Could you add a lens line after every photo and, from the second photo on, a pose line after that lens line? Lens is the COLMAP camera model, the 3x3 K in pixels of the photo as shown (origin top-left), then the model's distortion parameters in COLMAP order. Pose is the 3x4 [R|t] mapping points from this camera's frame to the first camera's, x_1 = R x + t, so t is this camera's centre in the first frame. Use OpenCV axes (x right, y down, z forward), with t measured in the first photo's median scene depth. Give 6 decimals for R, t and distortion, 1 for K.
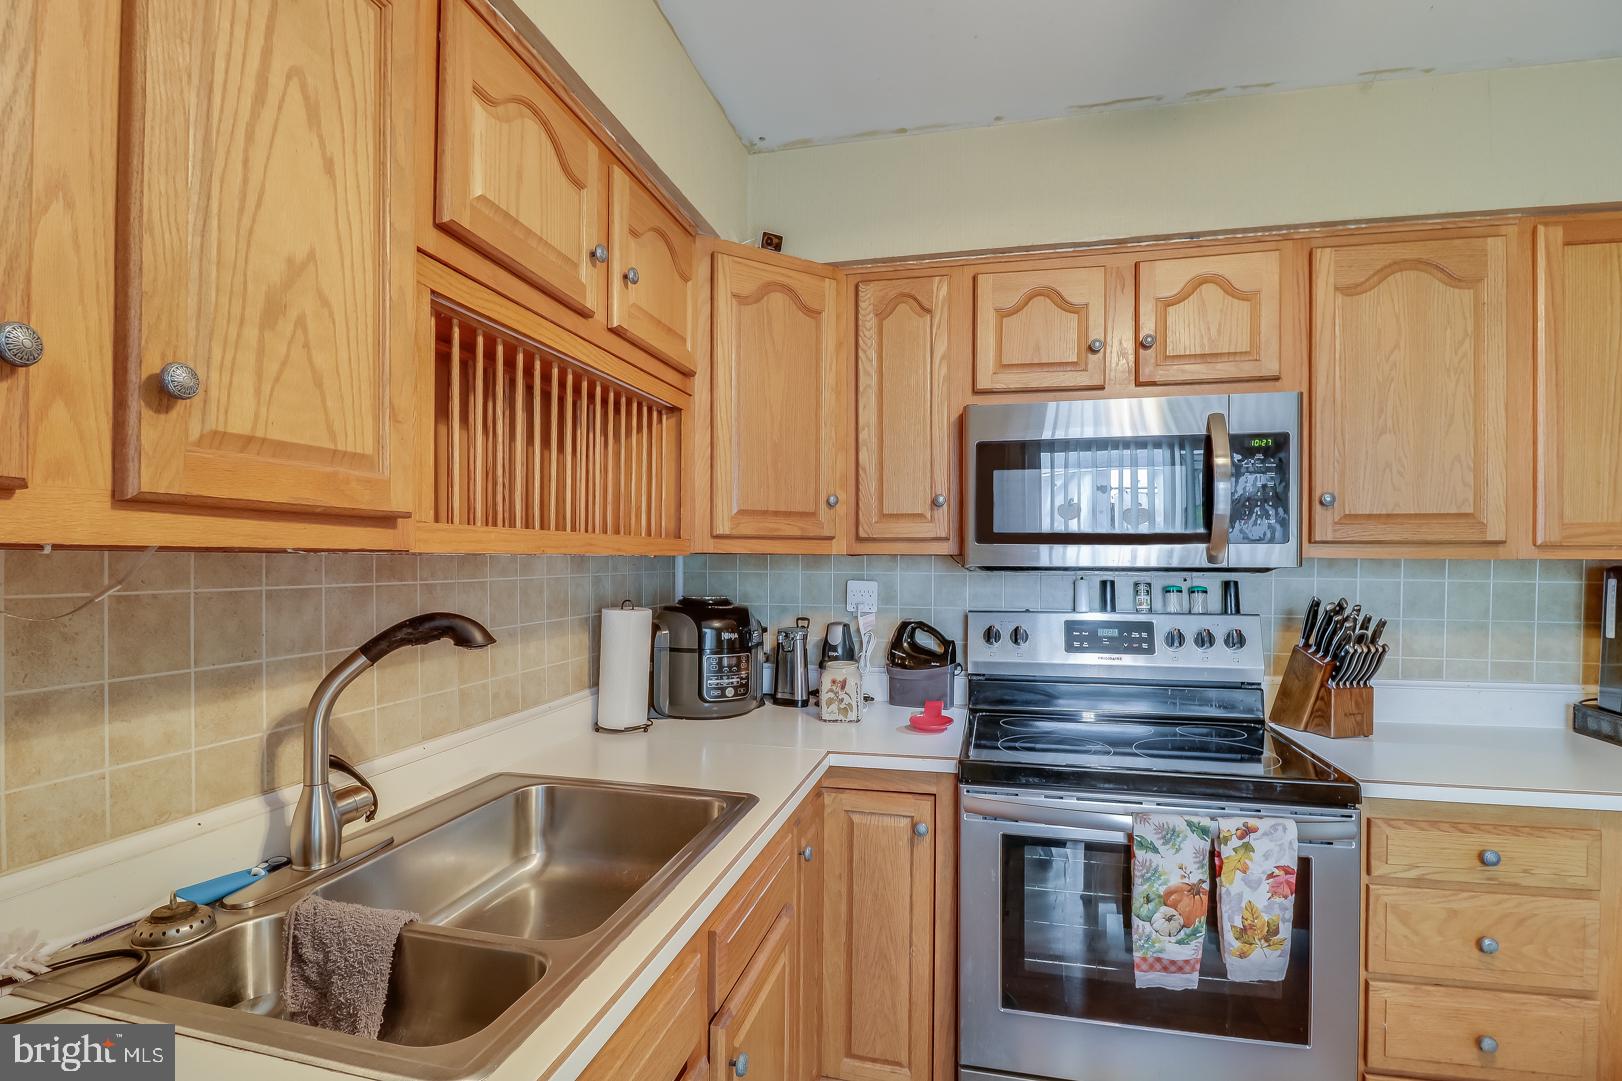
lens RADIAL K [[782.5, 0, 807.1], [0, 782.5, 562.4], [0, 0, 1]] dist [-0.002285, -0.017235]
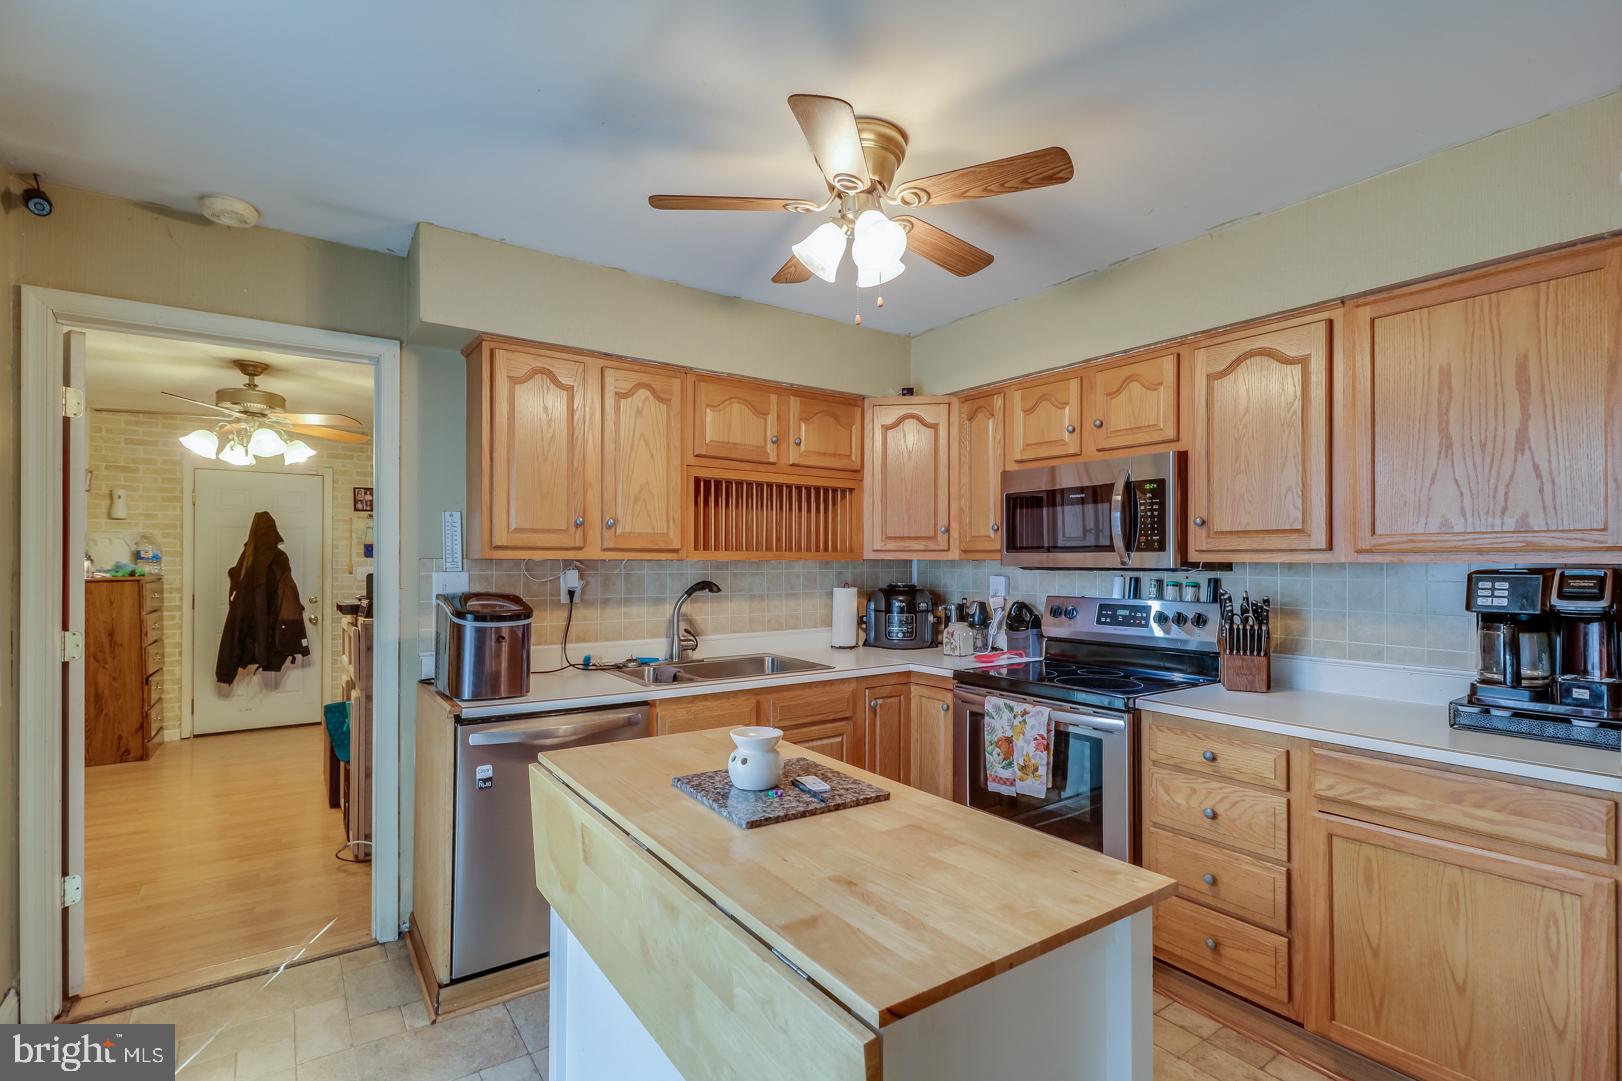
lens RADIAL K [[757.6, 0, 812.0], [0, 757.6, 561.4], [0, 0, 1]] dist [0.000740, 0.000041]
pose [[0.753023, -0.001088, -0.657994, 1.063616], [-0.003161, 0.999981, -0.005271, 0.003830], [0.657987, 0.006049, 0.753005, -0.553981]]
